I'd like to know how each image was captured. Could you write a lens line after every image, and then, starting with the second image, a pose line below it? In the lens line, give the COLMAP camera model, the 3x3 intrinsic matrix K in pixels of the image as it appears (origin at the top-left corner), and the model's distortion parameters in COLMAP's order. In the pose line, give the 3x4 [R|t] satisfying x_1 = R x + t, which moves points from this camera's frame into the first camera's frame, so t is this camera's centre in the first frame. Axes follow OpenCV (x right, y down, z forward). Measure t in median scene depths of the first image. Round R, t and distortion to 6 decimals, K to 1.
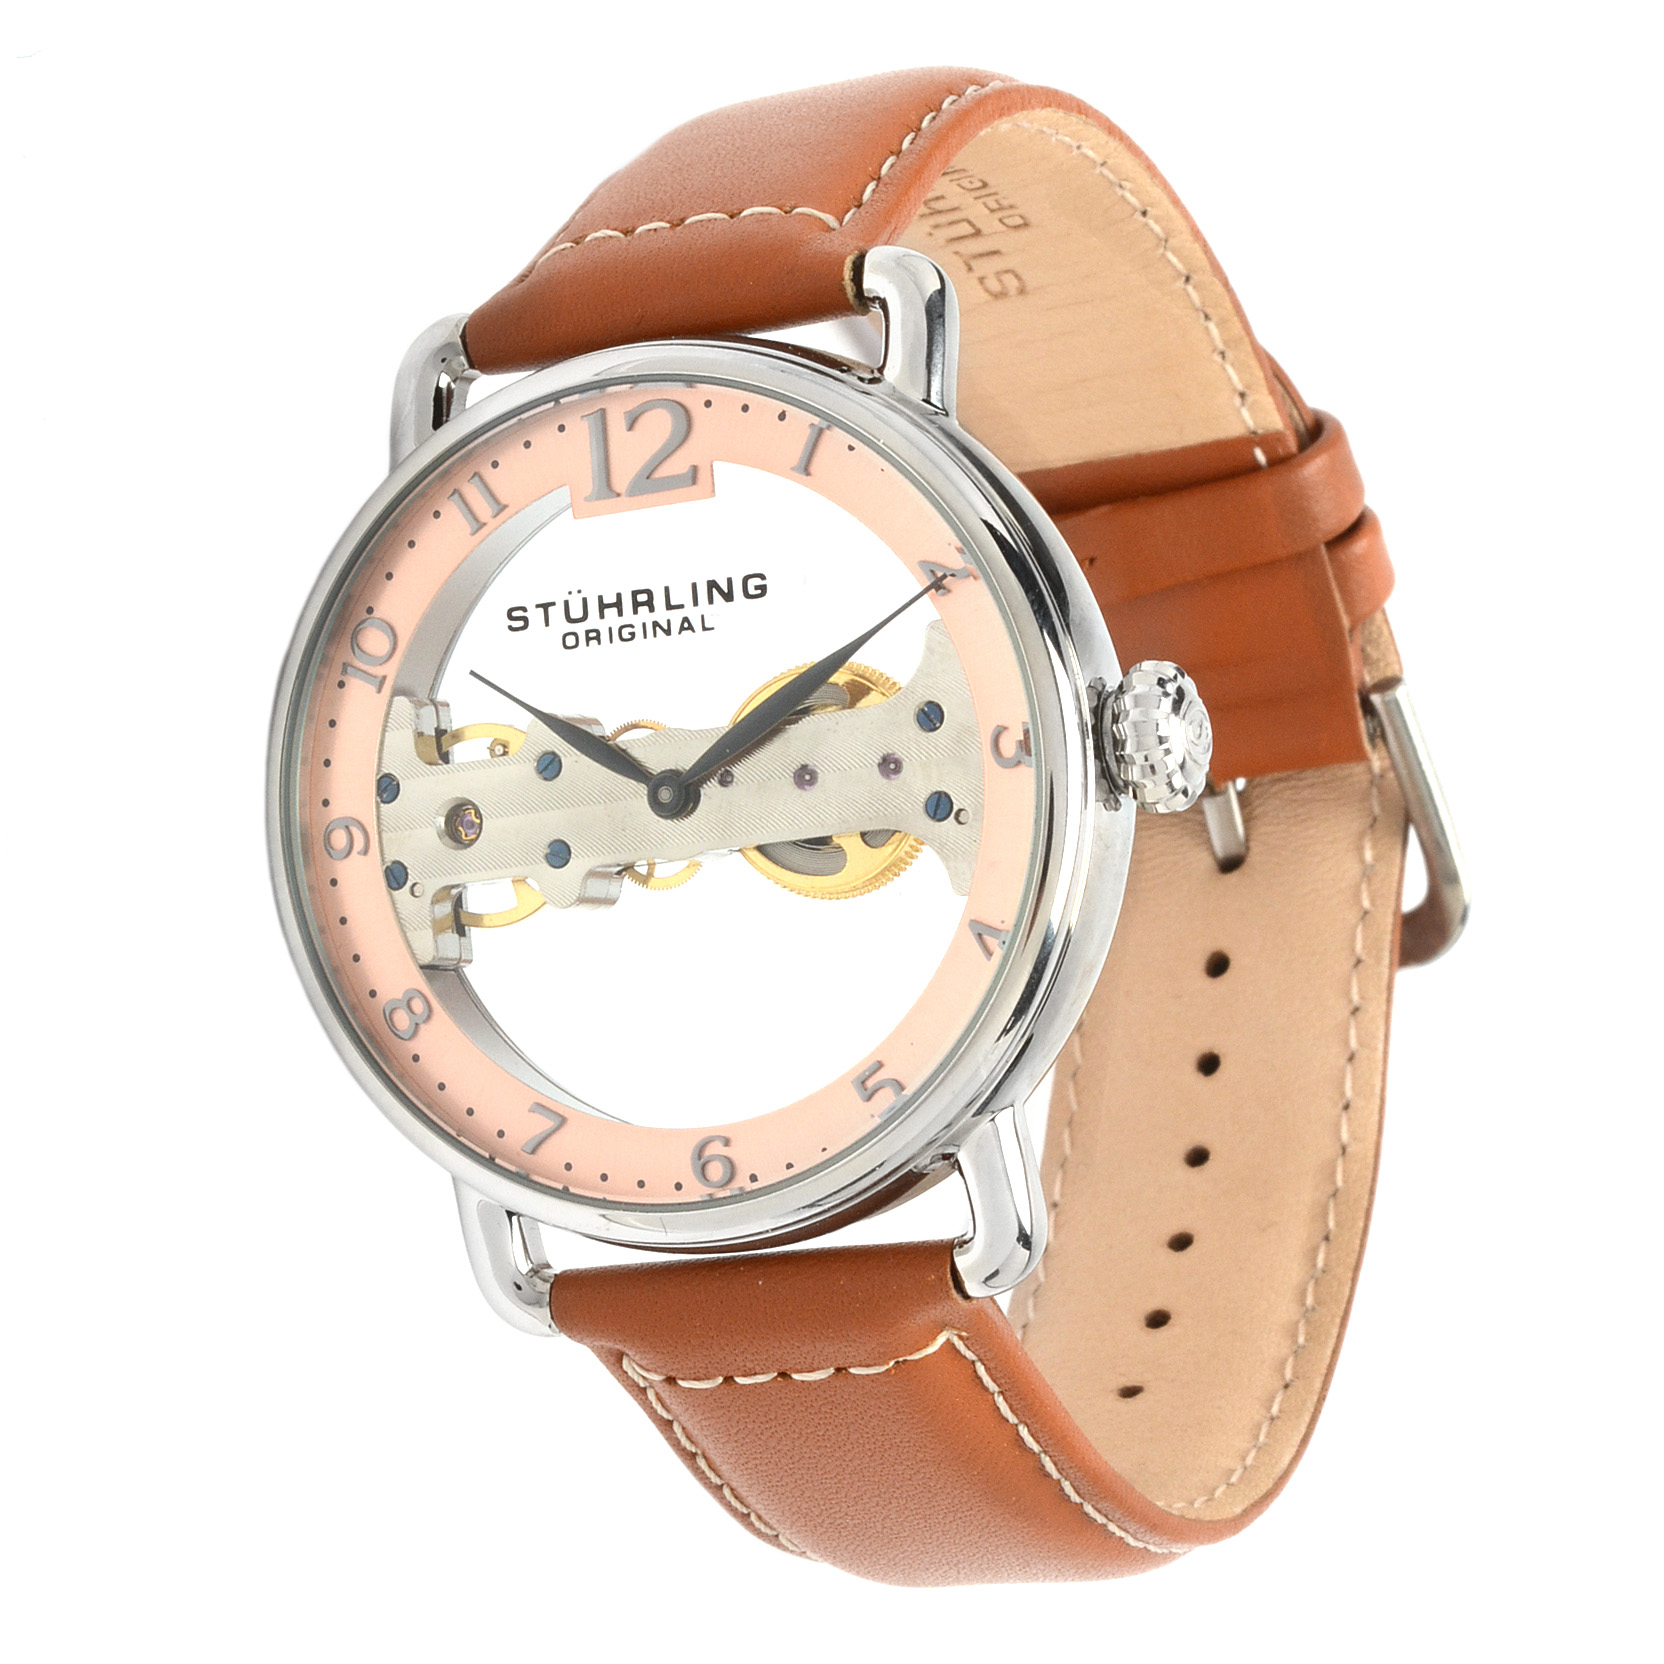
lens RADIAL K [[8377.6, 0, 833.0], [0, 8377.6, 828.3], [0, 0, 1]] dist [-0.100301, 0.000000]
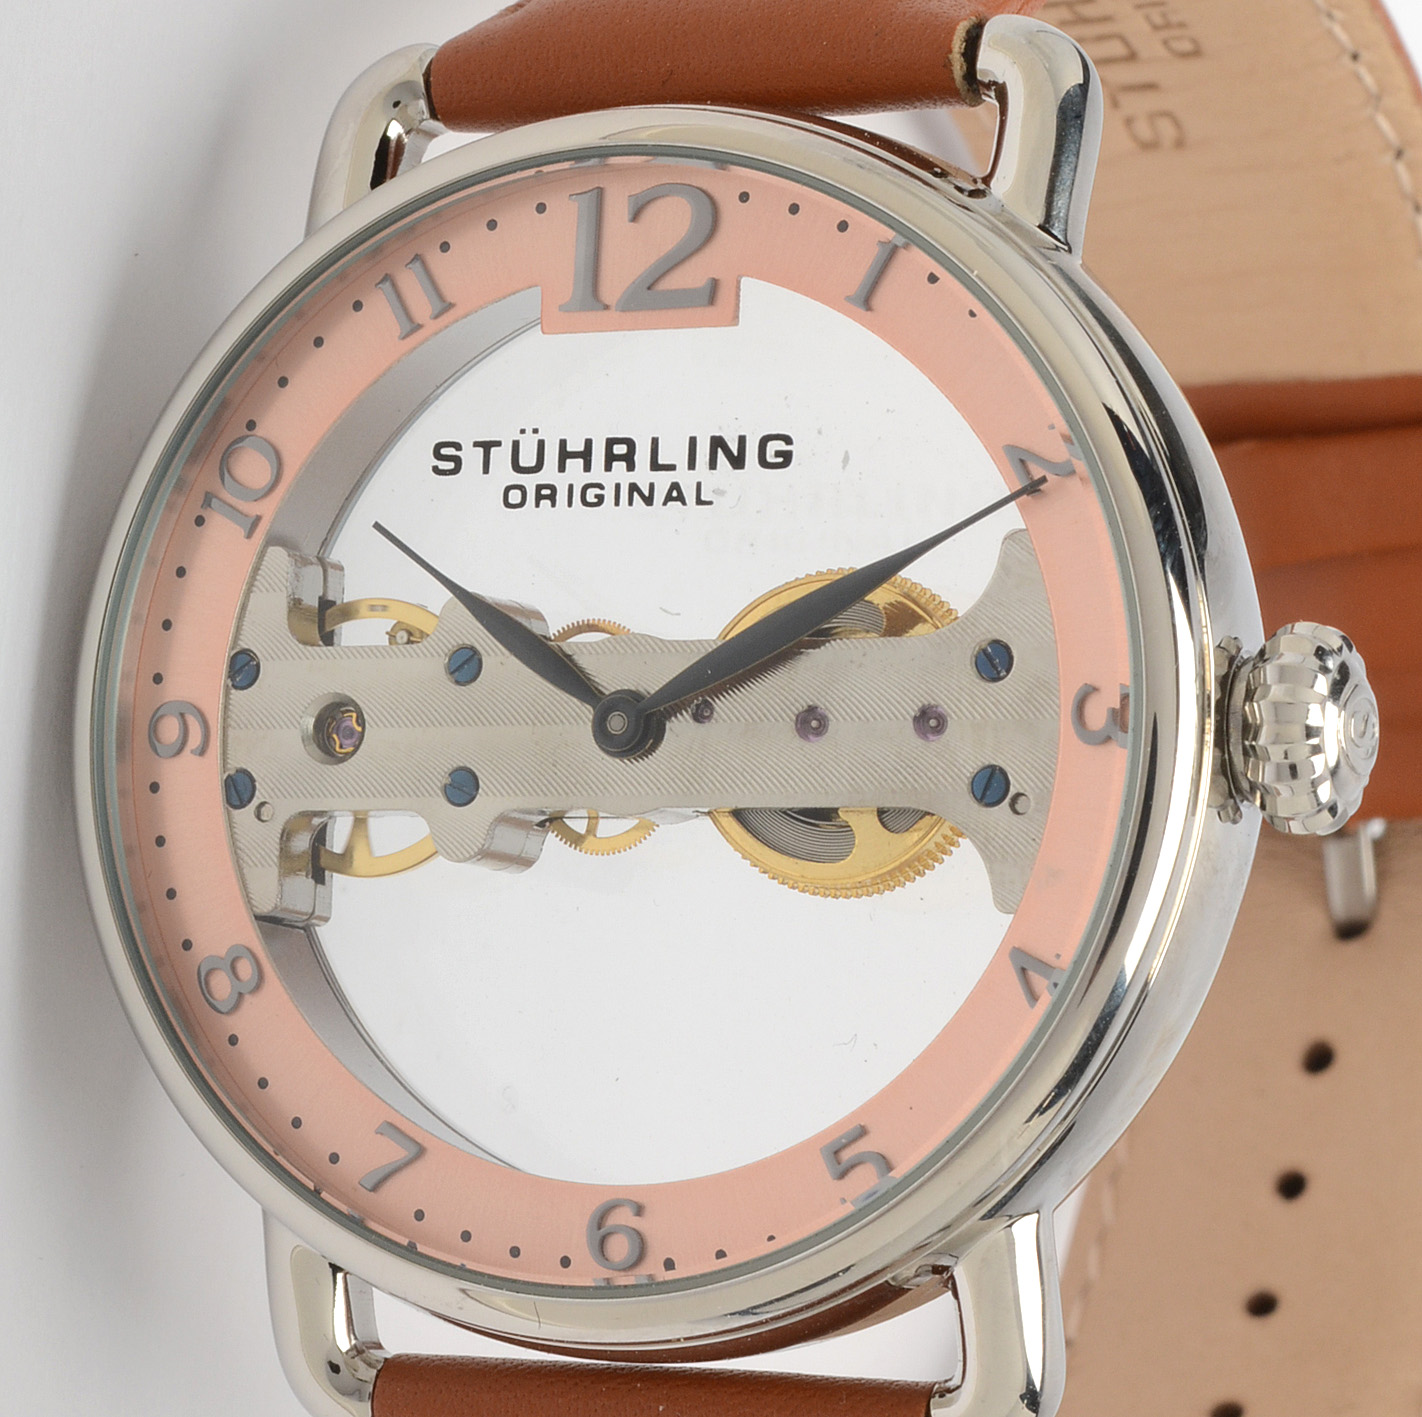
lens RADIAL K [[7159.2, 0, 708.7], [0, 7159.2, 713.9], [0, 0, 1]] dist [-0.100301, 0.000000]
pose [[0.991512, 0.127675, -0.024539, 0.002945], [-0.128308, 0.991388, -0.026212, 0.010371], [0.020981, 0.029138, 0.999355, 0.380267]]
